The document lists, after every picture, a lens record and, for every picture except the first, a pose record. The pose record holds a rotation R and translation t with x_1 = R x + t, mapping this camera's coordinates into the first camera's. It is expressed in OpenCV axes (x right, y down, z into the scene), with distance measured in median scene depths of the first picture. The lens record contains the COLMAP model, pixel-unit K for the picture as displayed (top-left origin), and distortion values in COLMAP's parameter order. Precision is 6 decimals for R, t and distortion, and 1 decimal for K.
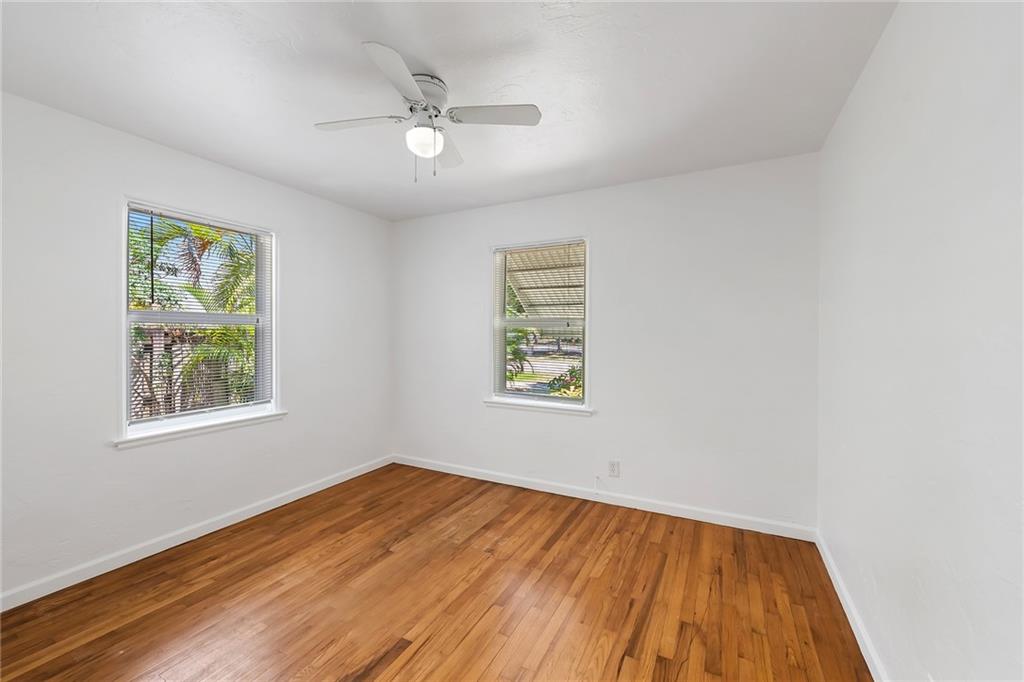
lens RADIAL K [[419.5, 0, 516.0], [0, 419.5, 331.2], [0, 0, 1]] dist [-0.001323, -0.001010]
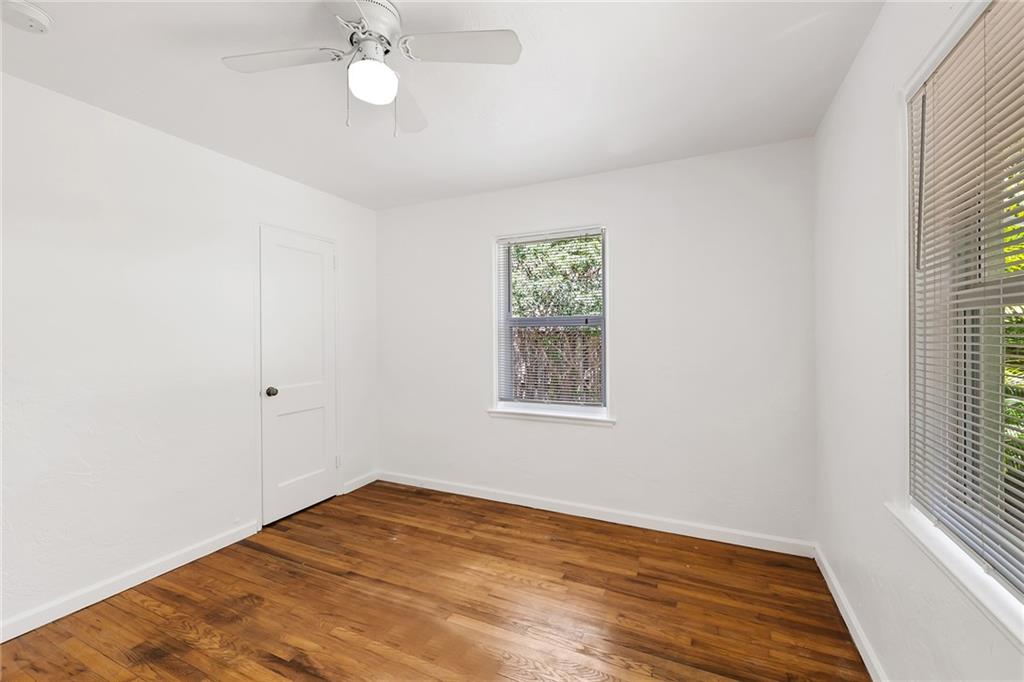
lens RADIAL K [[419.5, 0, 516.0], [0, 419.5, 331.2], [0, 0, 1]] dist [-0.001323, -0.001010]
pose [[0.036339, -0.008384, -0.999304, 0.388588], [0.010004, 0.999918, -0.008025, 0.006426], [0.999289, -0.009706, 0.036420, 0.849886]]
